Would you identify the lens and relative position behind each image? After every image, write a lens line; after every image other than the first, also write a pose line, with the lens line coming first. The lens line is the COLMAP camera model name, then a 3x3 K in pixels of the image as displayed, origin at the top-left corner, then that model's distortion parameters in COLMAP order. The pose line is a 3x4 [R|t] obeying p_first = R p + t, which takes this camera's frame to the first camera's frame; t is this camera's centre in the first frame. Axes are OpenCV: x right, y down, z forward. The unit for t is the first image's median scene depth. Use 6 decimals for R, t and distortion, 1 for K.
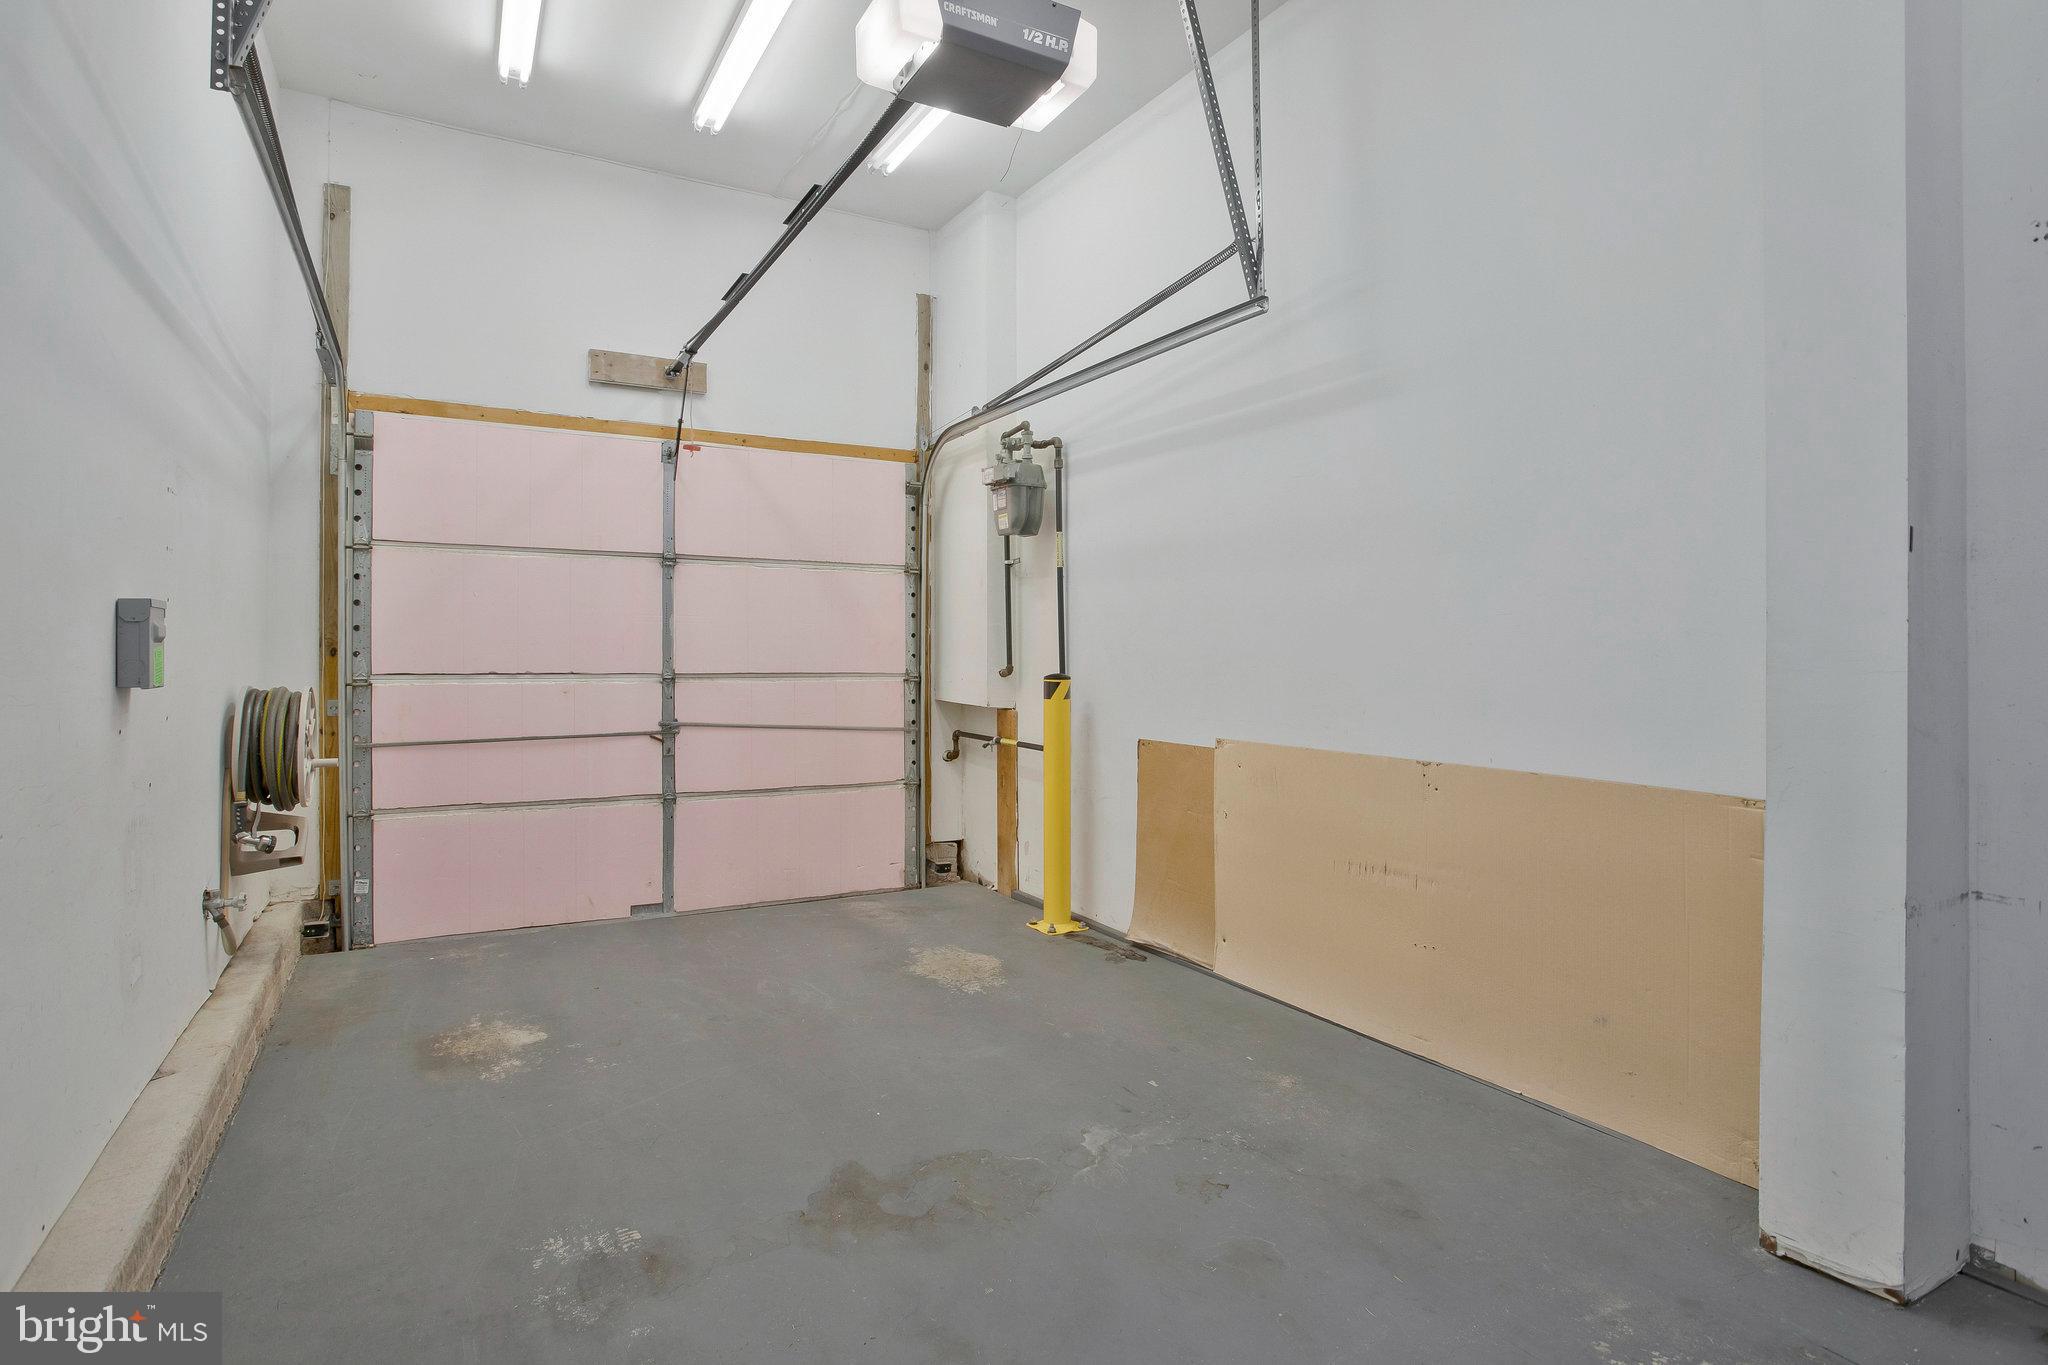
lens RADIAL K [[1038.6, 0, 1014.3], [0, 1038.6, 669.1], [0, 0, 1]] dist [-0.050176, 0.015482]
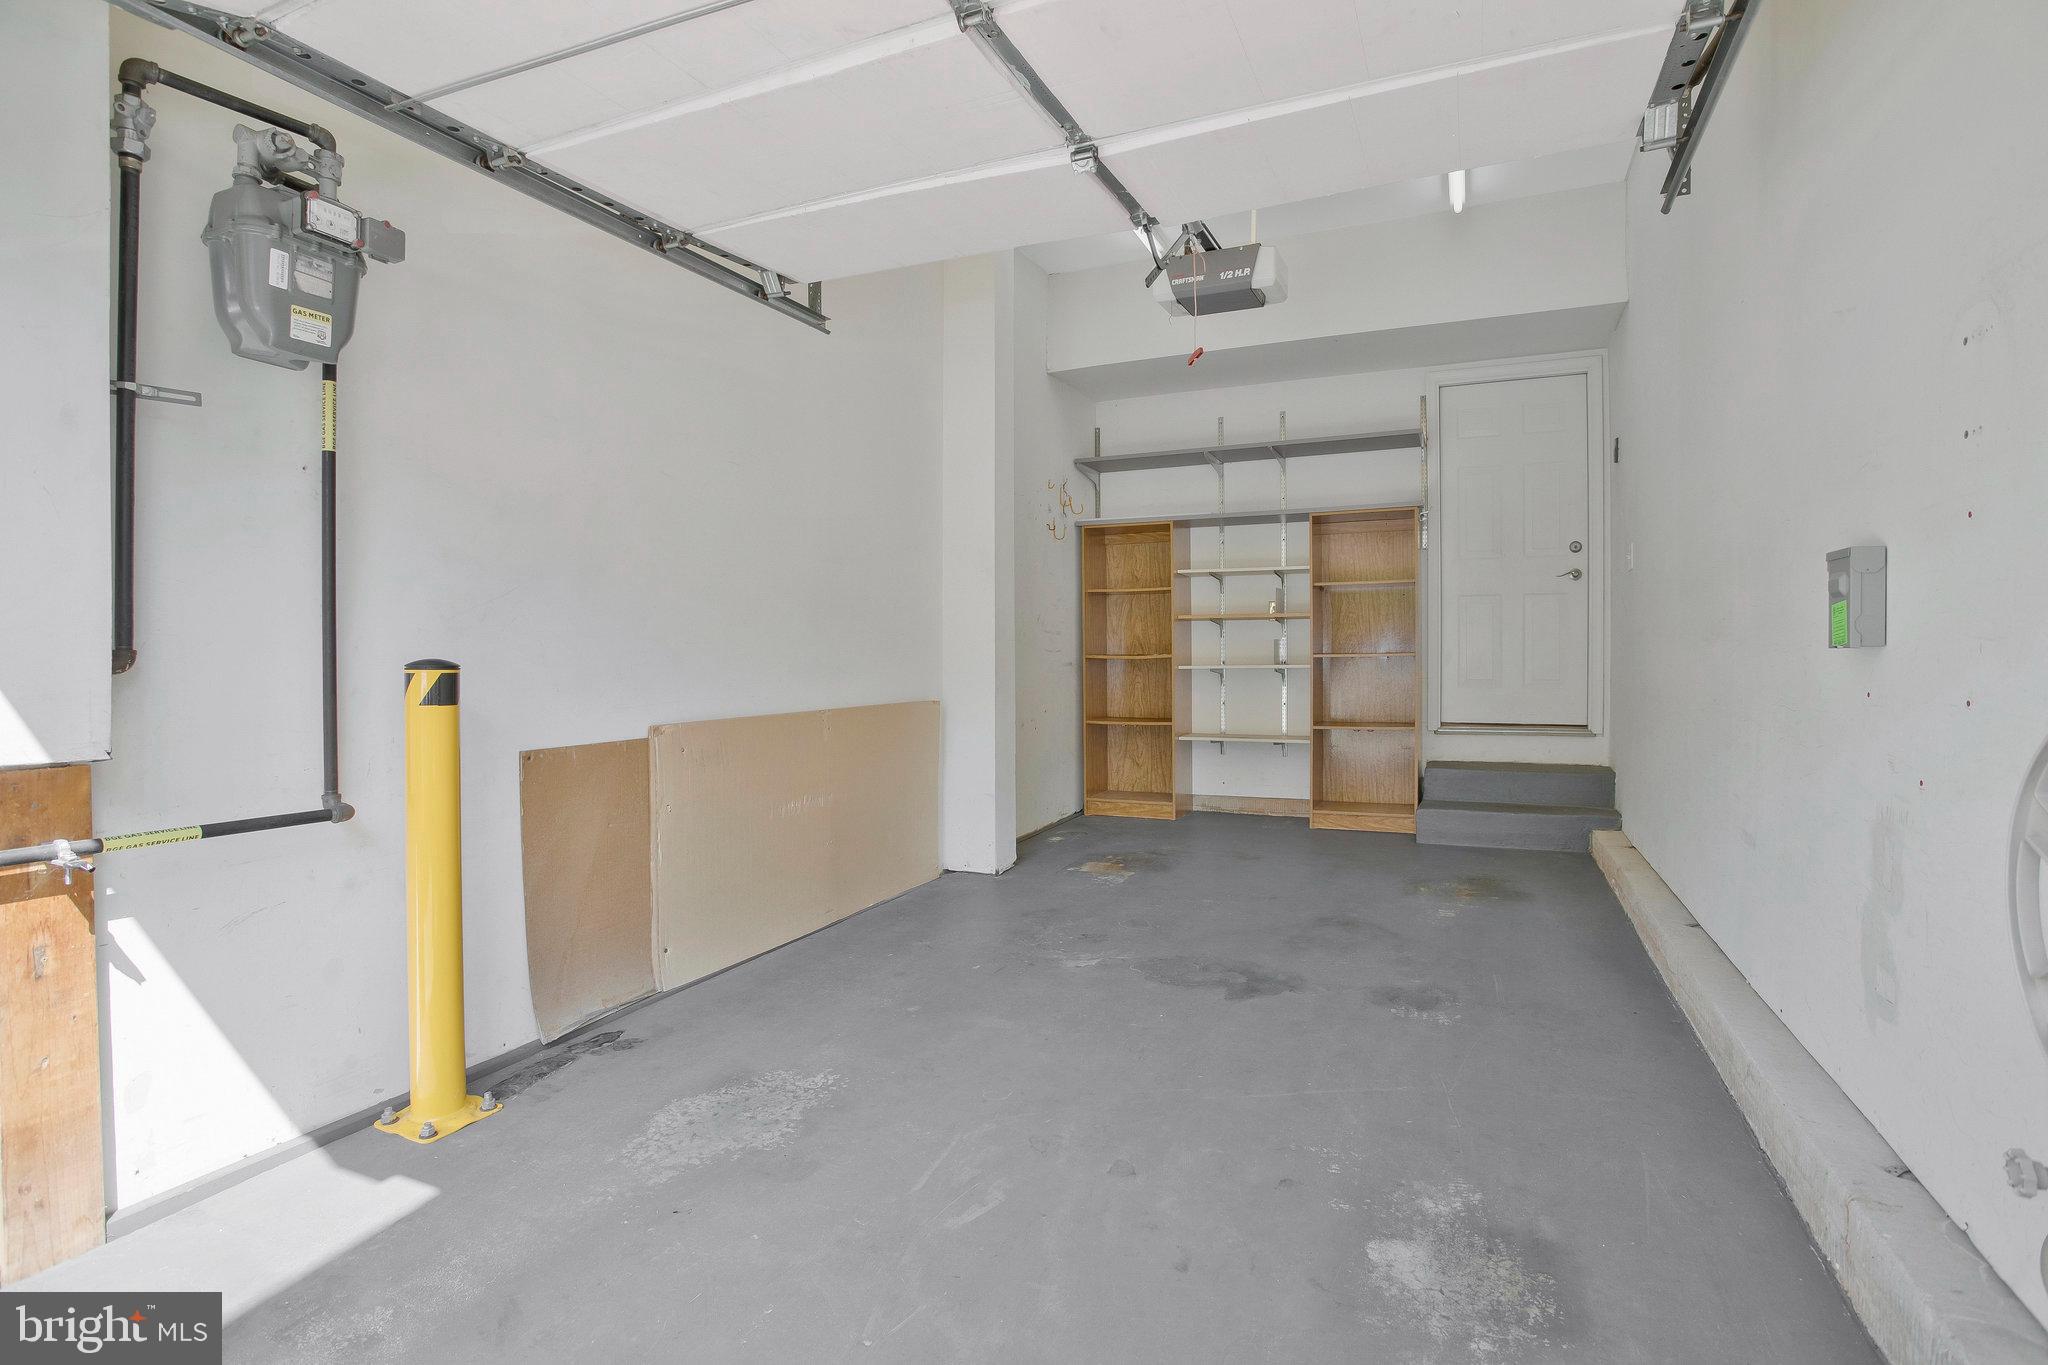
lens RADIAL K [[1038.6, 0, 1017.9], [0, 1038.6, 670.6], [0, 0, 1]] dist [-0.050176, 0.015482]
pose [[-0.598944, -0.013367, 0.800679, -0.841887], [0.010250, 0.999651, 0.024356, 0.003917], [-0.800725, 0.022795, -0.598598, 1.577868]]
